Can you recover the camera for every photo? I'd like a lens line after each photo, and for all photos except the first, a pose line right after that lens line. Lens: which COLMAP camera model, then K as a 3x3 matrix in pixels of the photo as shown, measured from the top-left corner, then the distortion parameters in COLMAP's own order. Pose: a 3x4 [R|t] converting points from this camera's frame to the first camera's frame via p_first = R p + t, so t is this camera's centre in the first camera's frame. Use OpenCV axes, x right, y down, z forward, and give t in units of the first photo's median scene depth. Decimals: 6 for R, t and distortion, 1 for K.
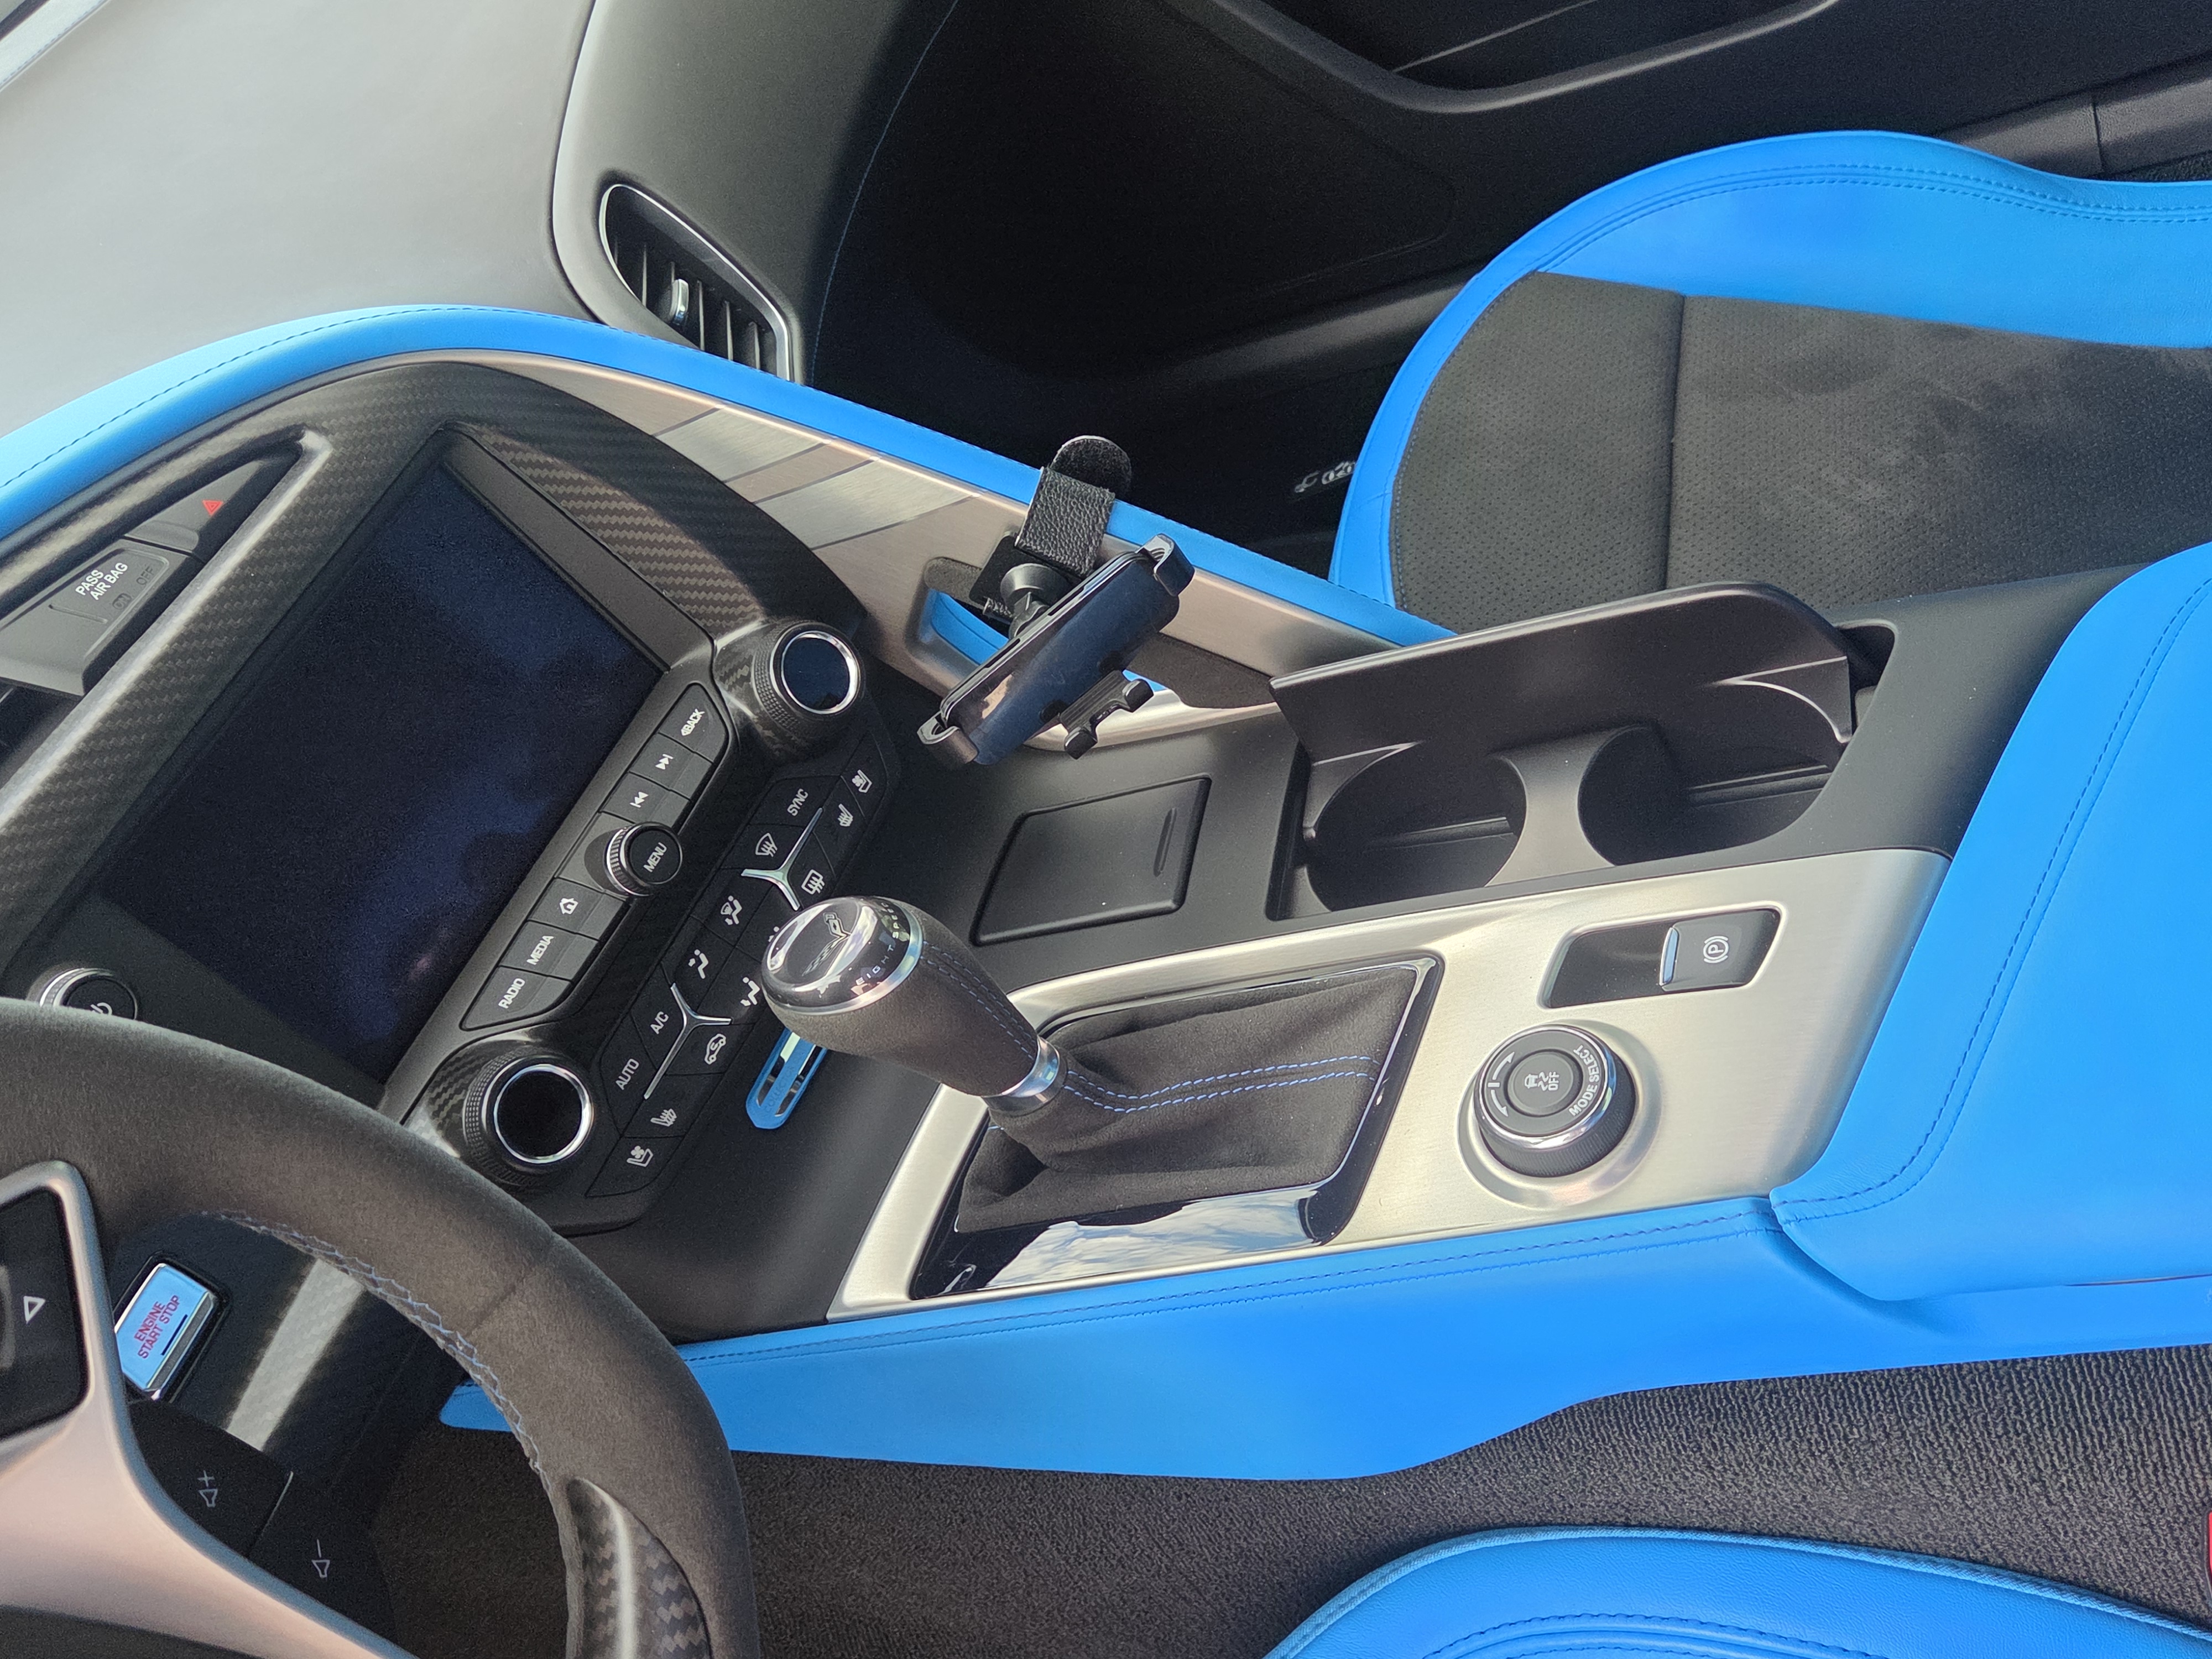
lens RADIAL K [[1911.1, 0, 1106.0], [0, 1911.1, 829.5], [0, 0, 1]] dist [0.049276, -0.000746]
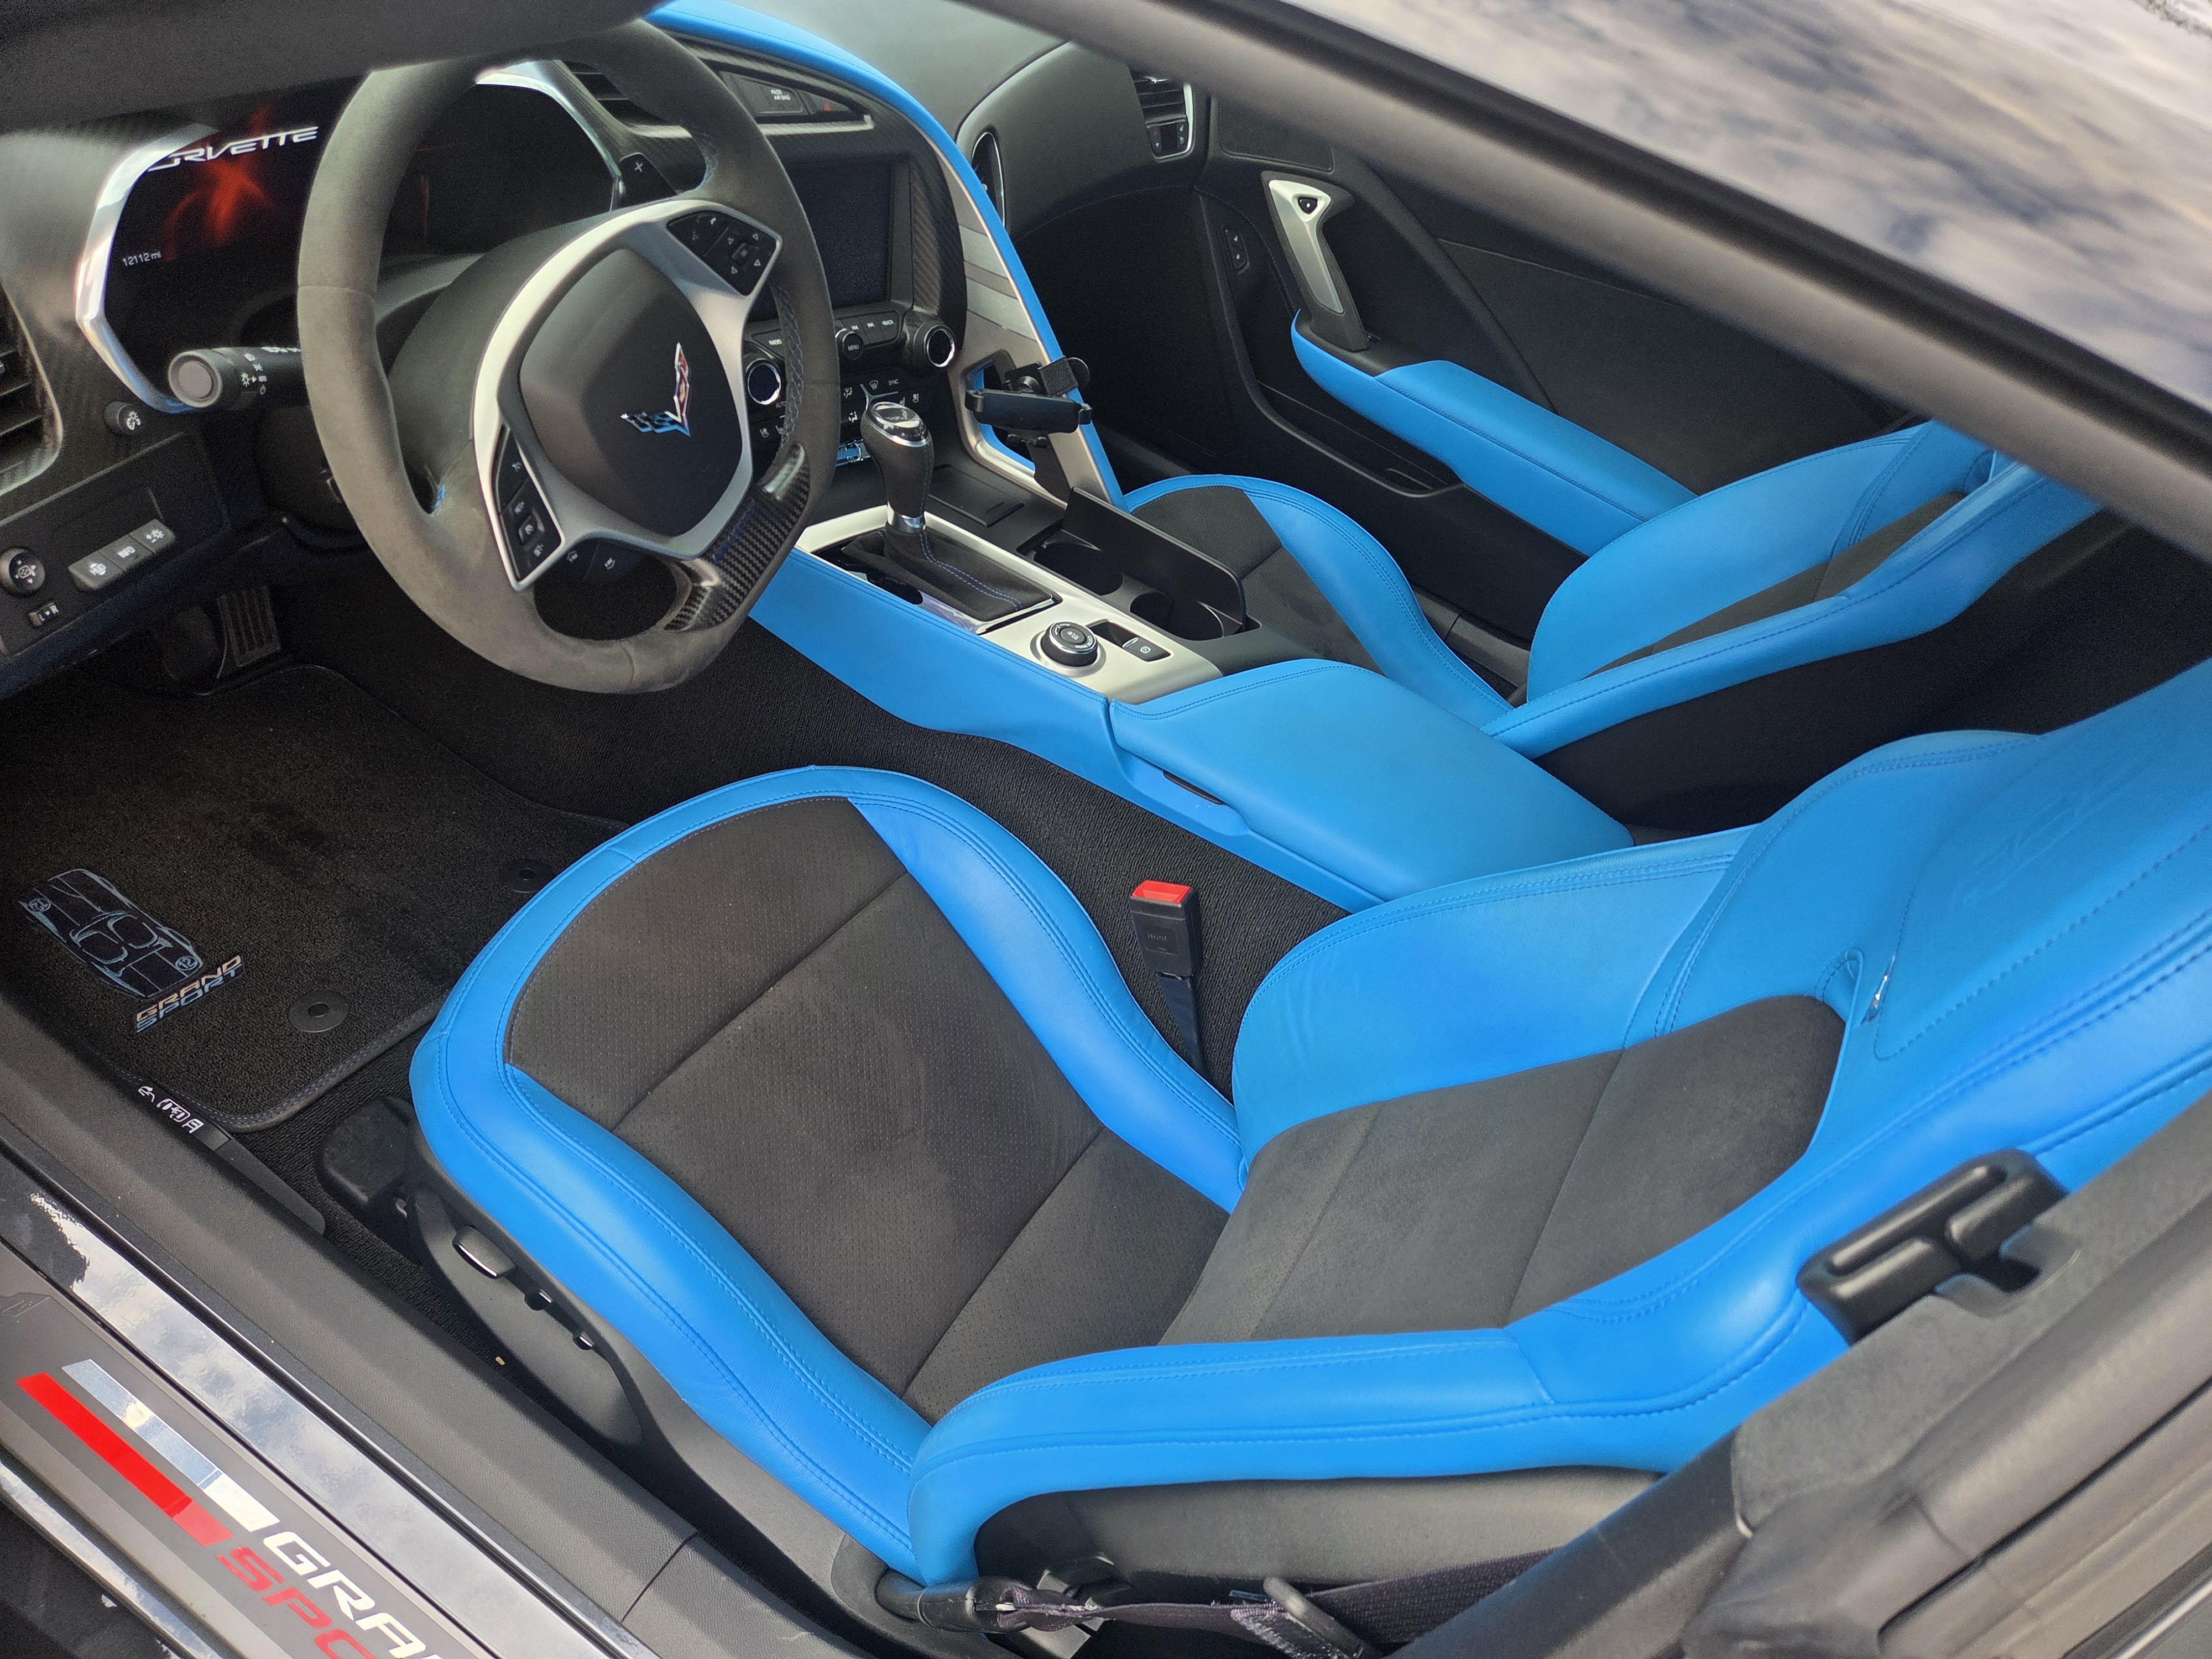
lens RADIAL K [[1397.9, 0, 1106.0], [0, 1397.9, 829.5], [0, 0, 1]] dist [0.027493, -0.001356]
pose [[0.713438, 0.653803, 0.252087, -0.053930], [-0.650076, 0.751842, -0.110152, 0.447036], [-0.261548, -0.085289, 0.961415, -0.818462]]
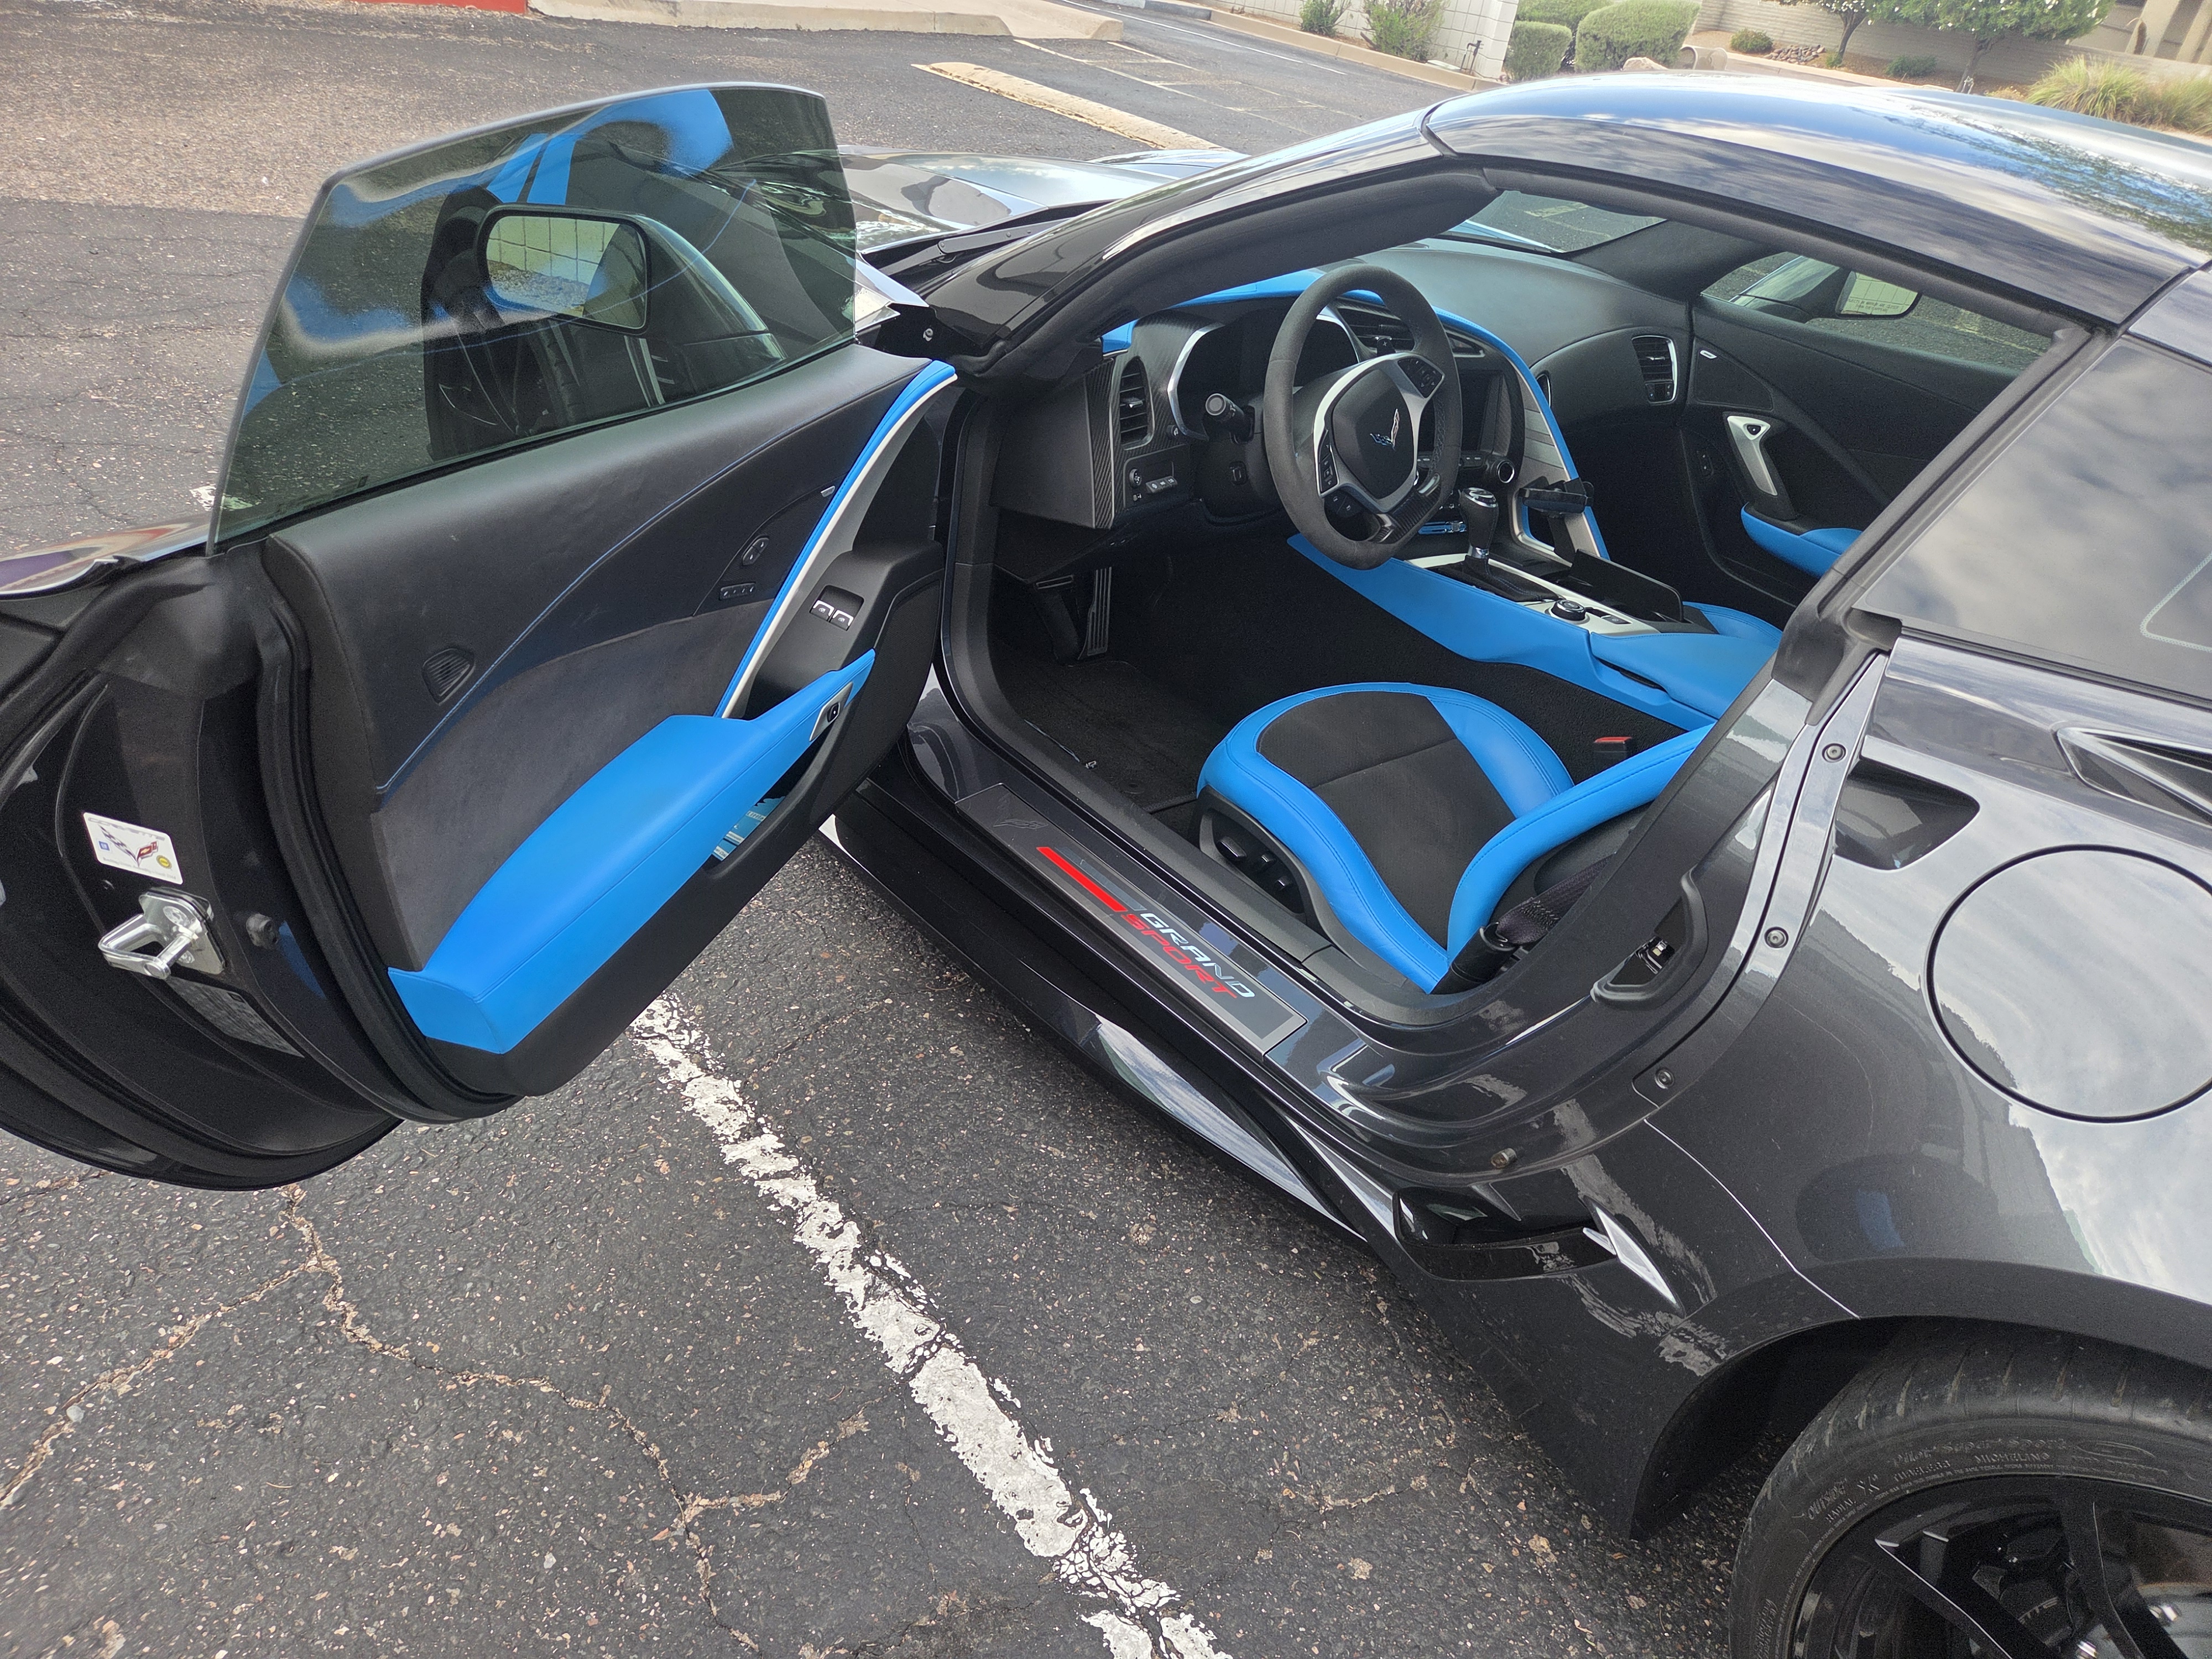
lens RADIAL K [[1397.9, 0, 1106.0], [0, 1397.9, 829.5], [0, 0, 1]] dist [0.027493, -0.001356]
pose [[0.637494, 0.750371, -0.174769, 0.444831], [-0.767734, 0.637731, -0.062313, 1.368610], [0.064698, 0.173901, 0.982636, -2.085433]]
